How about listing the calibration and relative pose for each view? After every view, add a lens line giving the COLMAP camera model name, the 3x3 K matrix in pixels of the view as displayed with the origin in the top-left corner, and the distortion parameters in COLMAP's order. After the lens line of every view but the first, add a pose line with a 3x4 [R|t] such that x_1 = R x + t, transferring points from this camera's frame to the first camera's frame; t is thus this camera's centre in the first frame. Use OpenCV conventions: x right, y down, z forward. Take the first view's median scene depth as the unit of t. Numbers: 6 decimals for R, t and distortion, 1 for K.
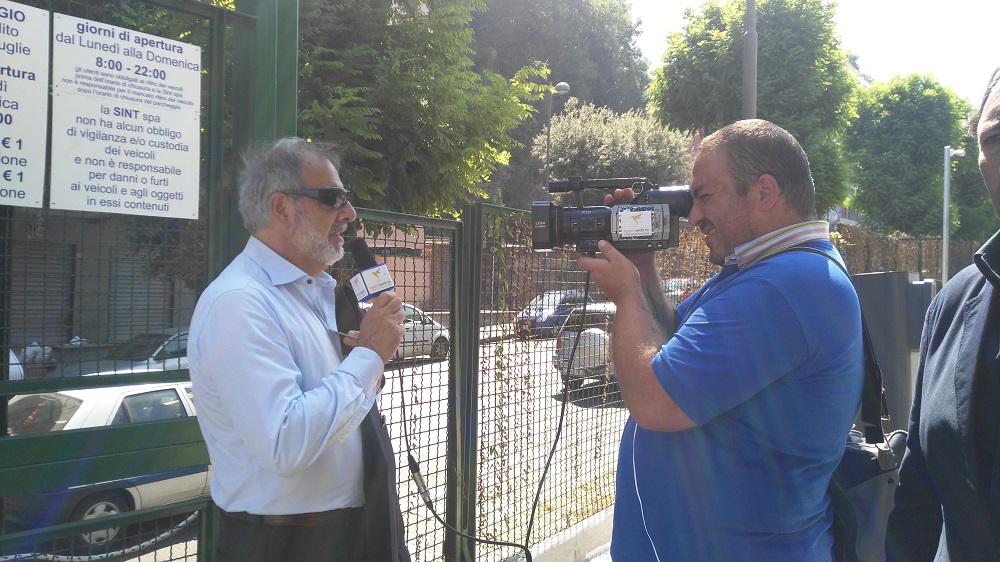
lens RADIAL K [[857.7, 0, 500.0], [0, 857.7, 281.0], [0, 0, 1]] dist [0.116213, -0.248842]
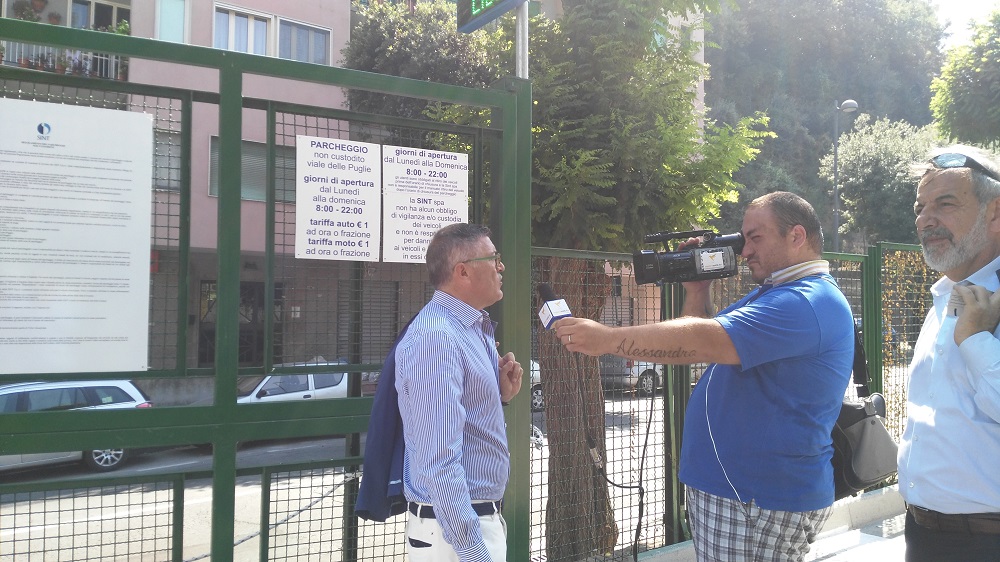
lens RADIAL K [[857.7, 0, 500.0], [0, 857.7, 281.0], [0, 0, 1]] dist [0.116213, -0.248842]
pose [[0.944951, -0.026899, -0.326105, 0.101234], [0.015239, 0.999152, -0.038258, 0.009094], [0.326858, 0.031182, 0.944559, -0.211099]]
